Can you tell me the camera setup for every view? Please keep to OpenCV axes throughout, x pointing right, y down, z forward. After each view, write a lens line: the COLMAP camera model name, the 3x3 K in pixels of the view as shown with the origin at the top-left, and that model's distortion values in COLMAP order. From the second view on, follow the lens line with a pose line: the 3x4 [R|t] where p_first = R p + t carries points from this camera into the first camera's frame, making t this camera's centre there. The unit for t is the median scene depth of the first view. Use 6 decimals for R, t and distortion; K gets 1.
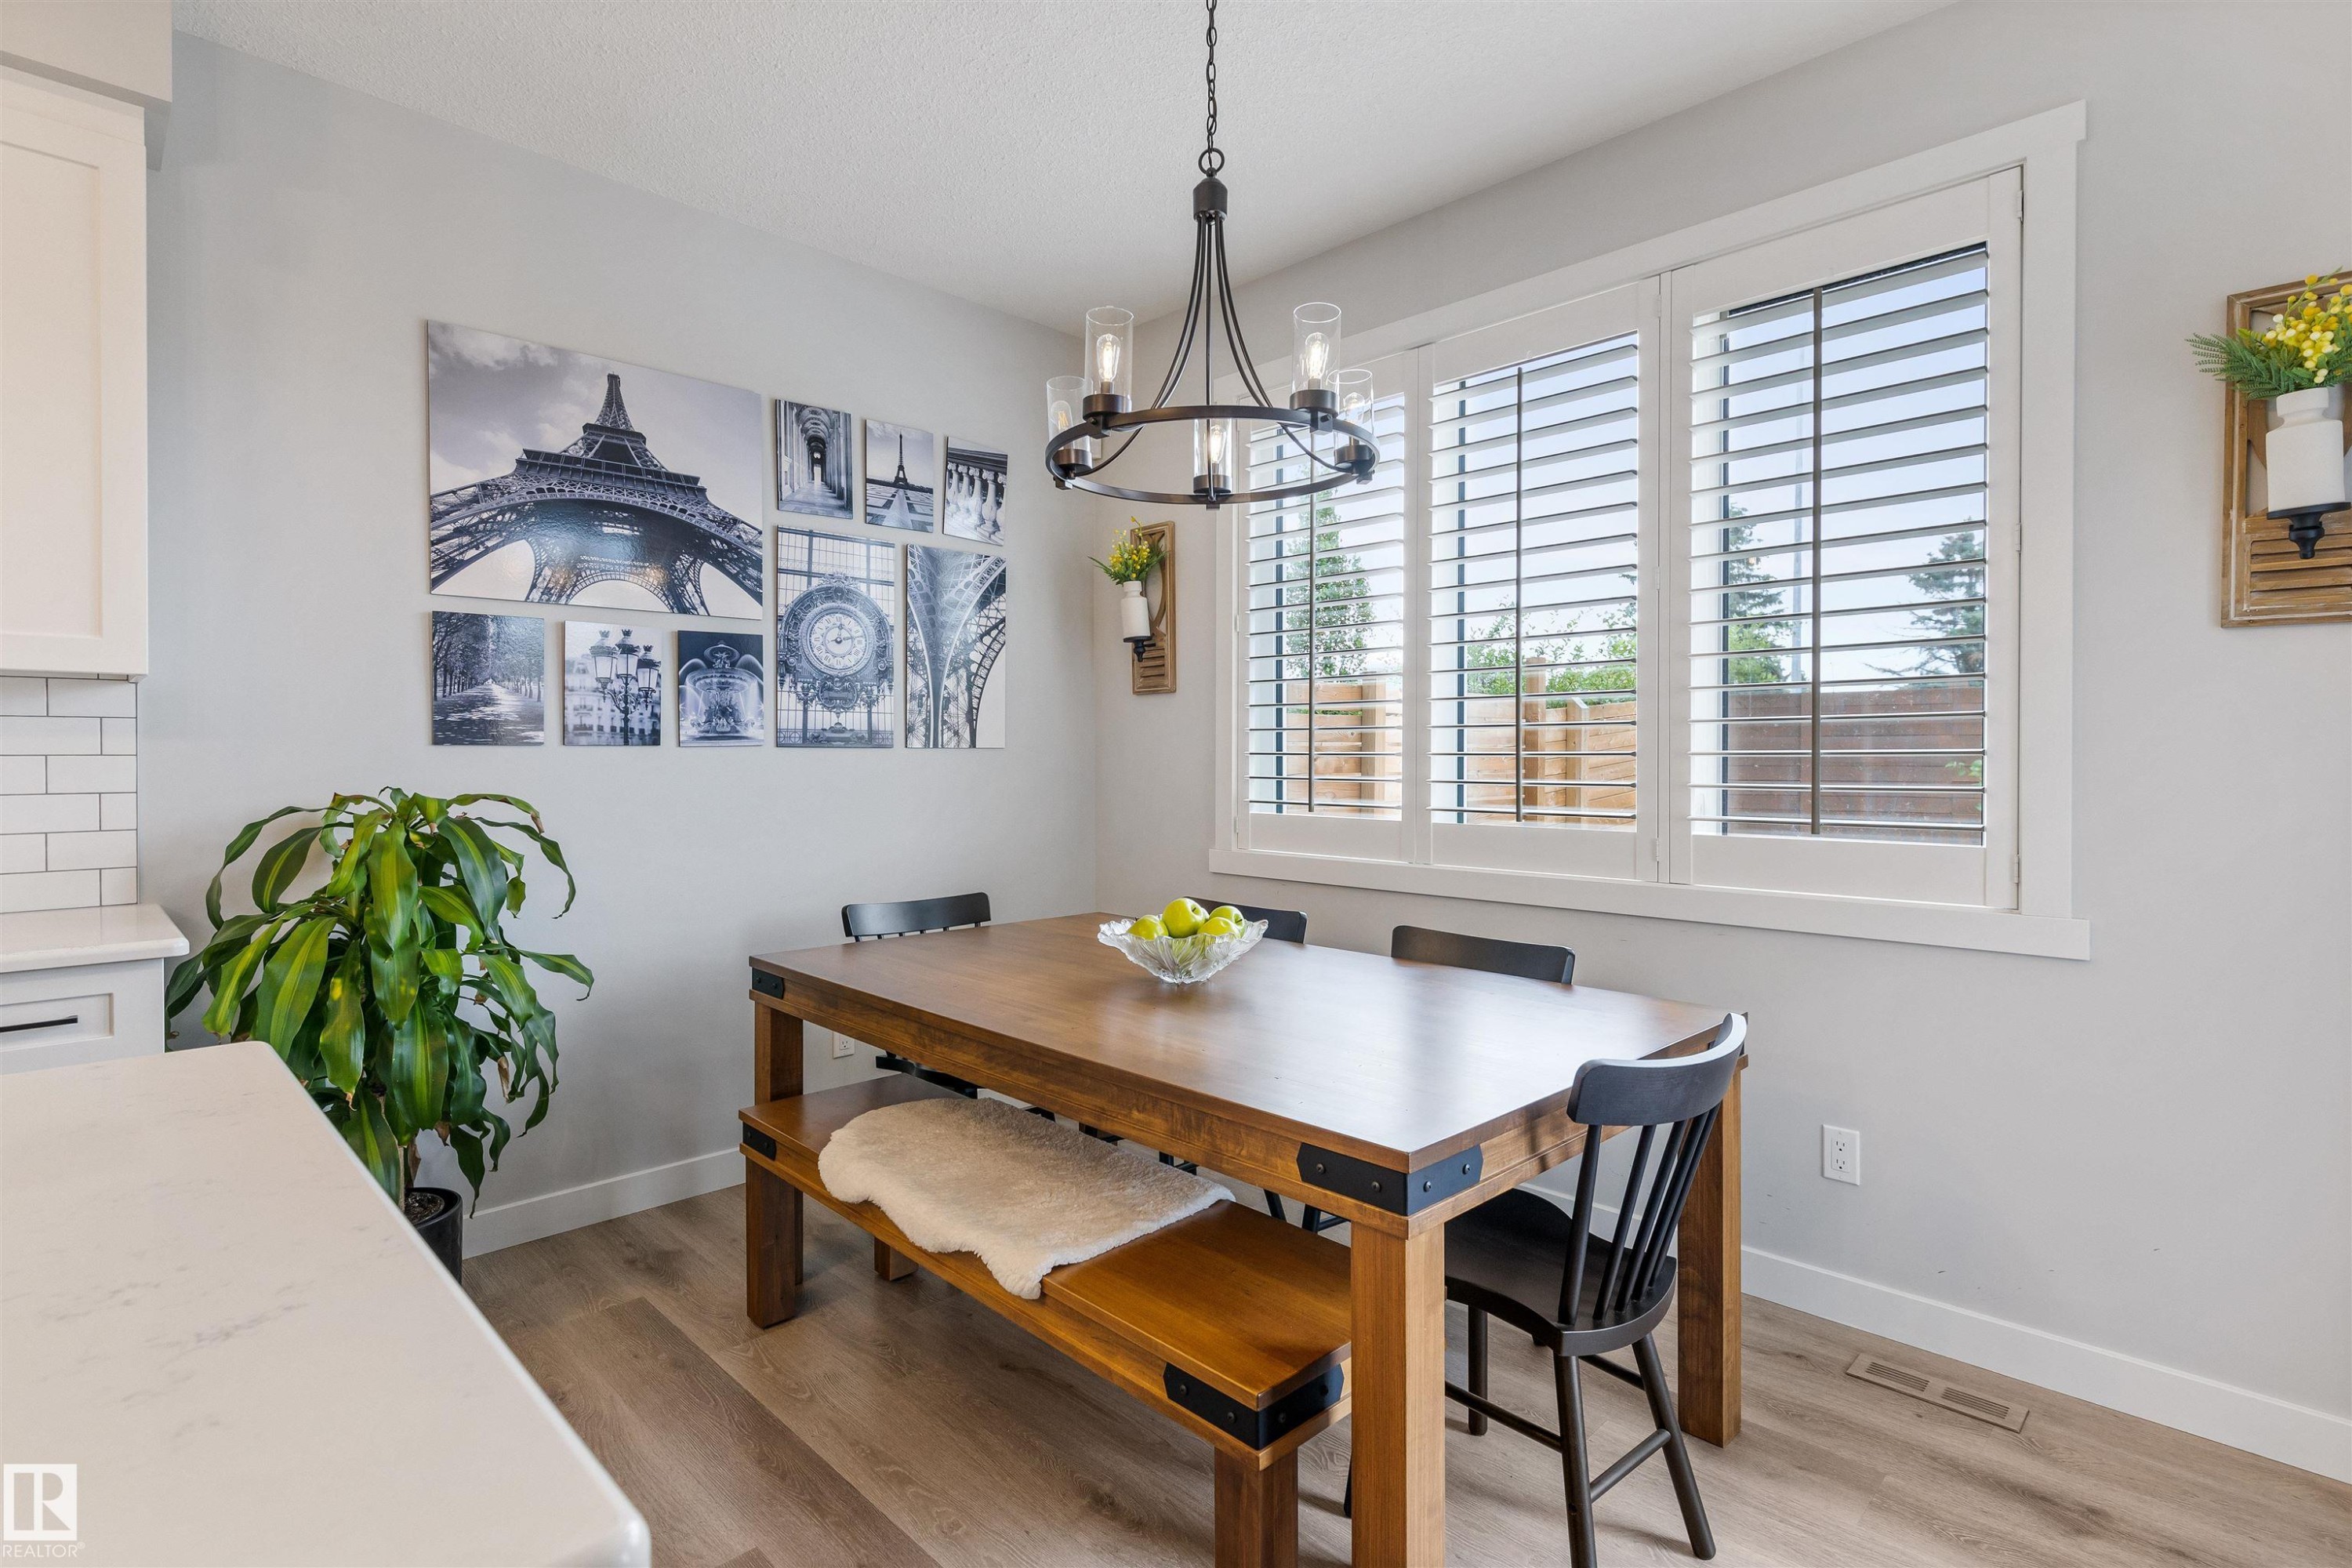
lens RADIAL K [[1171.7, 0, 1182.9], [0, 1171.7, 762.2], [0, 0, 1]] dist [-0.004983, -0.000682]
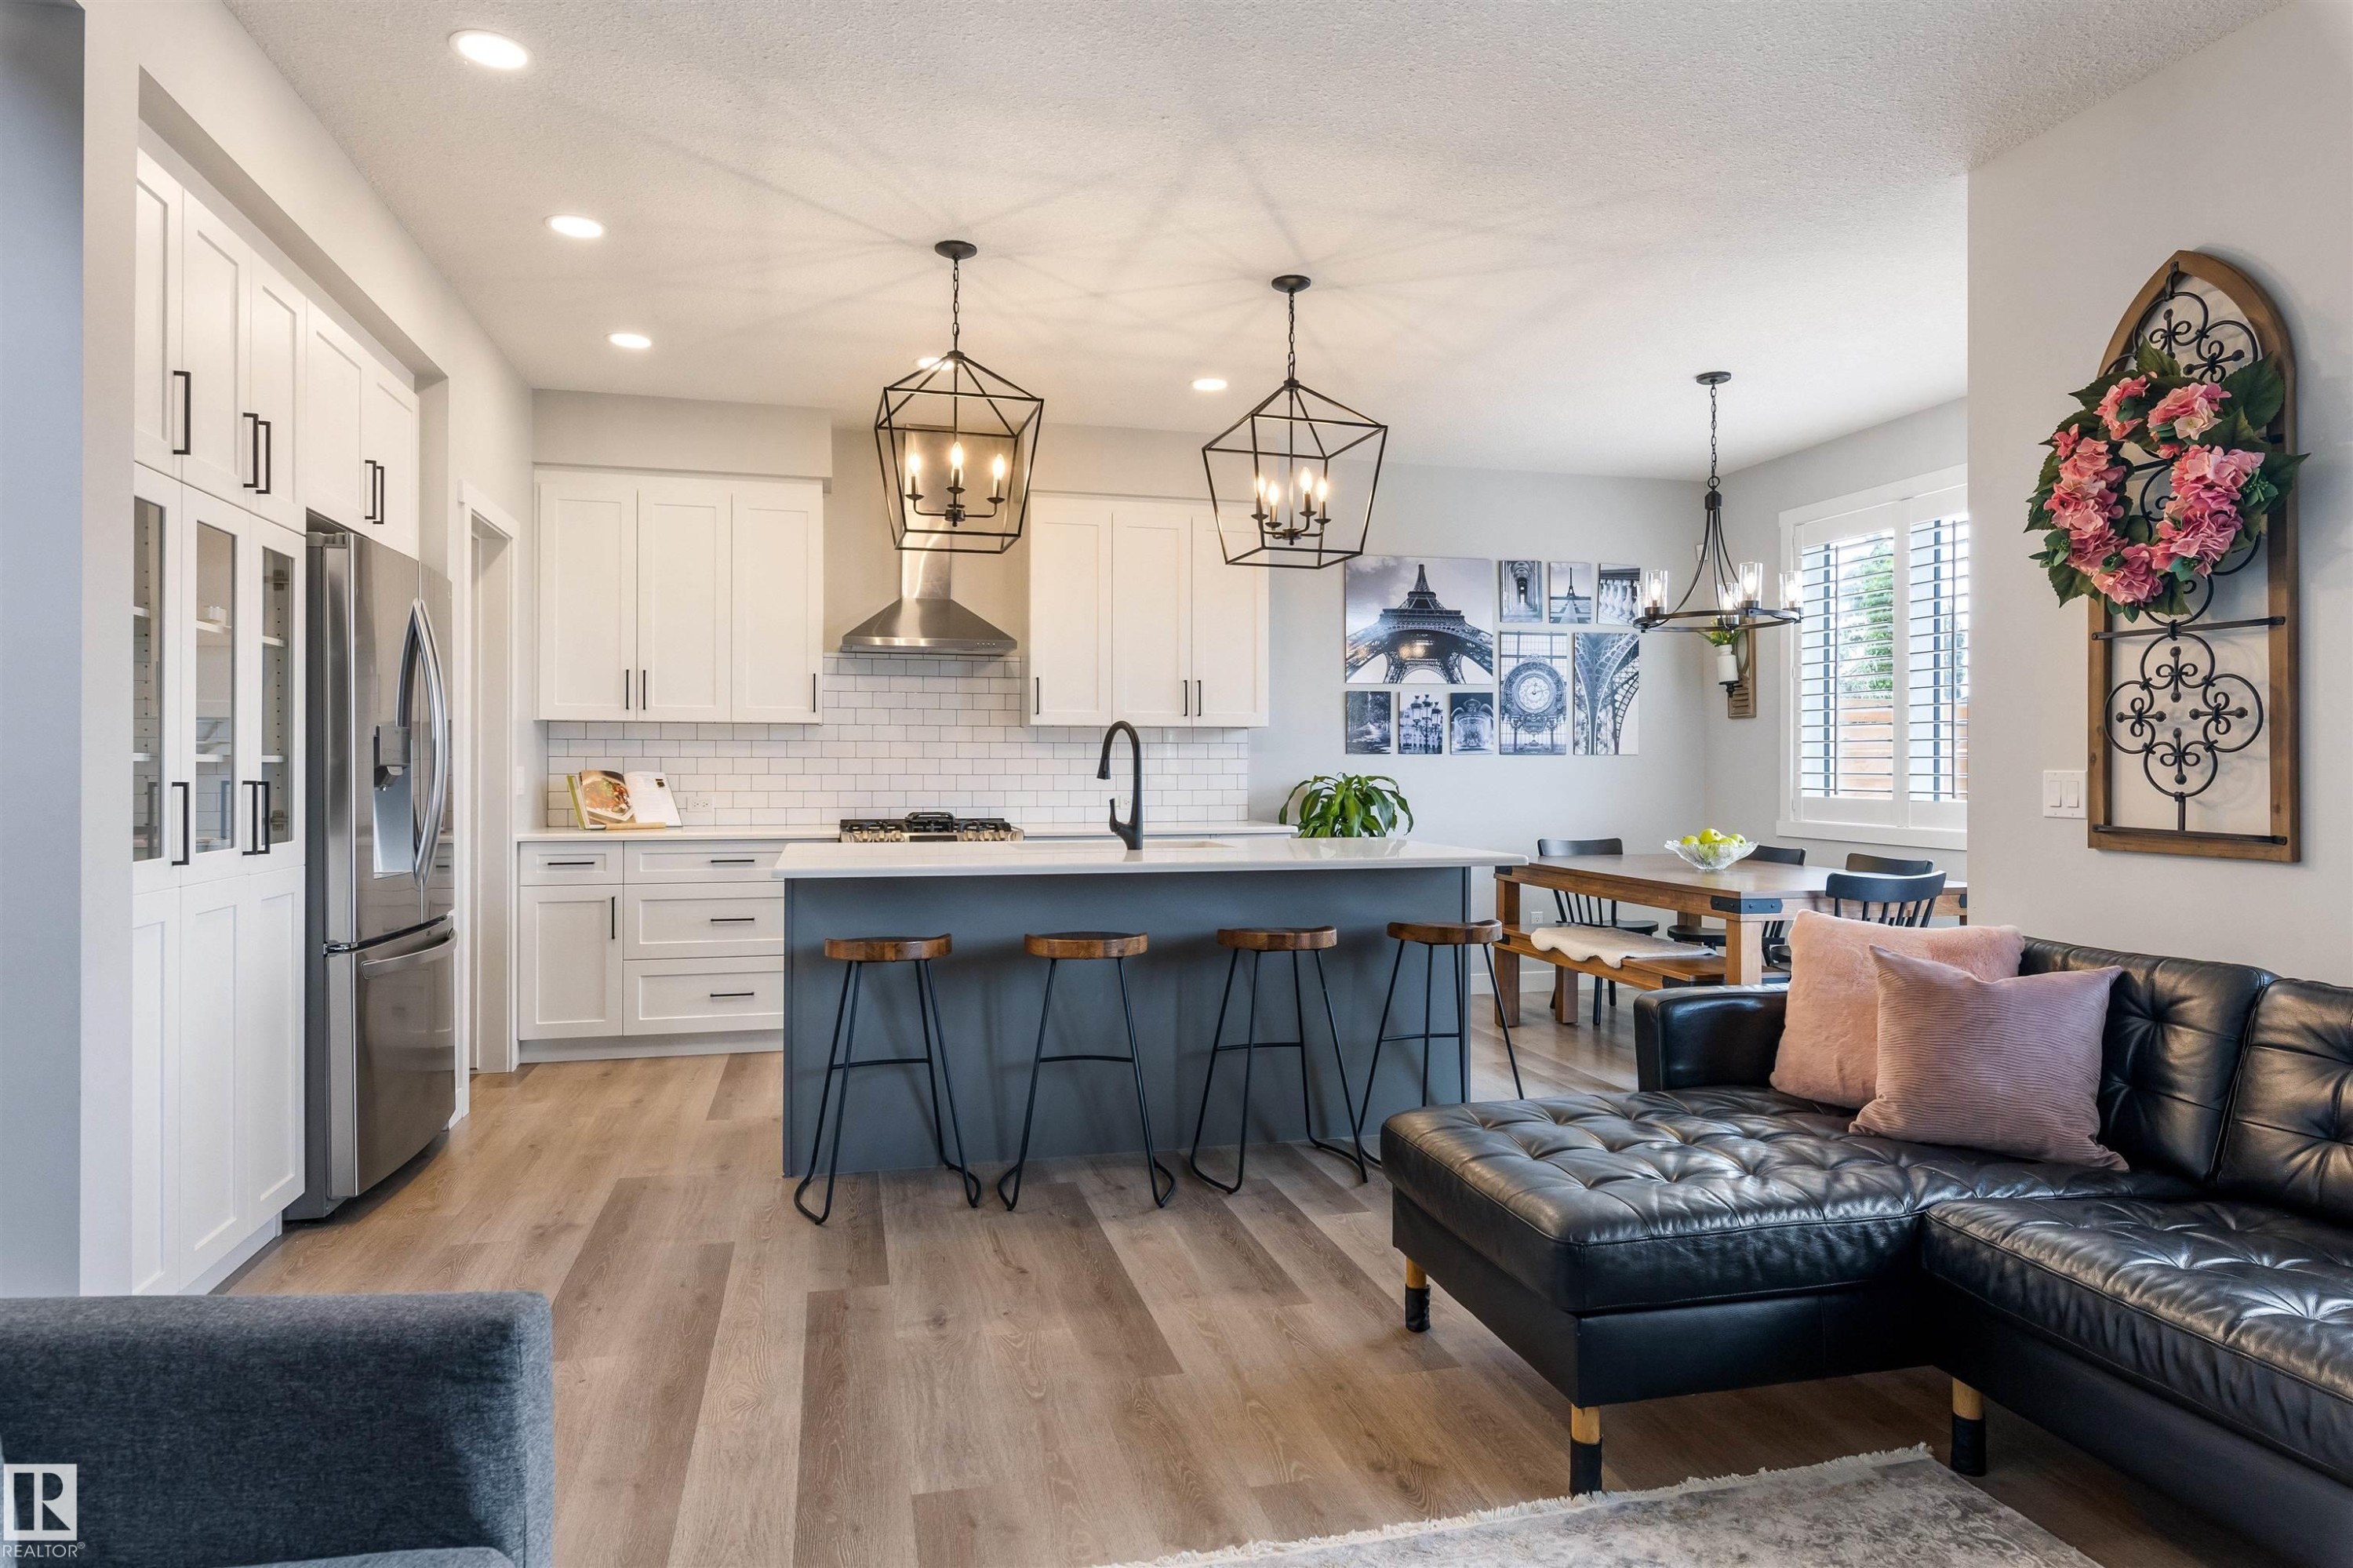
lens RADIAL K [[1325.3, 0, 1175.3], [0, 1325.3, 762.1], [0, 0, 1]] dist [-0.000090, 0.000254]
pose [[0.861503, 0.000096, -0.507753, 0.253638], [-0.003386, 0.999979, -0.005555, 0.011696], [0.507741, 0.006504, 0.861485, -0.994933]]
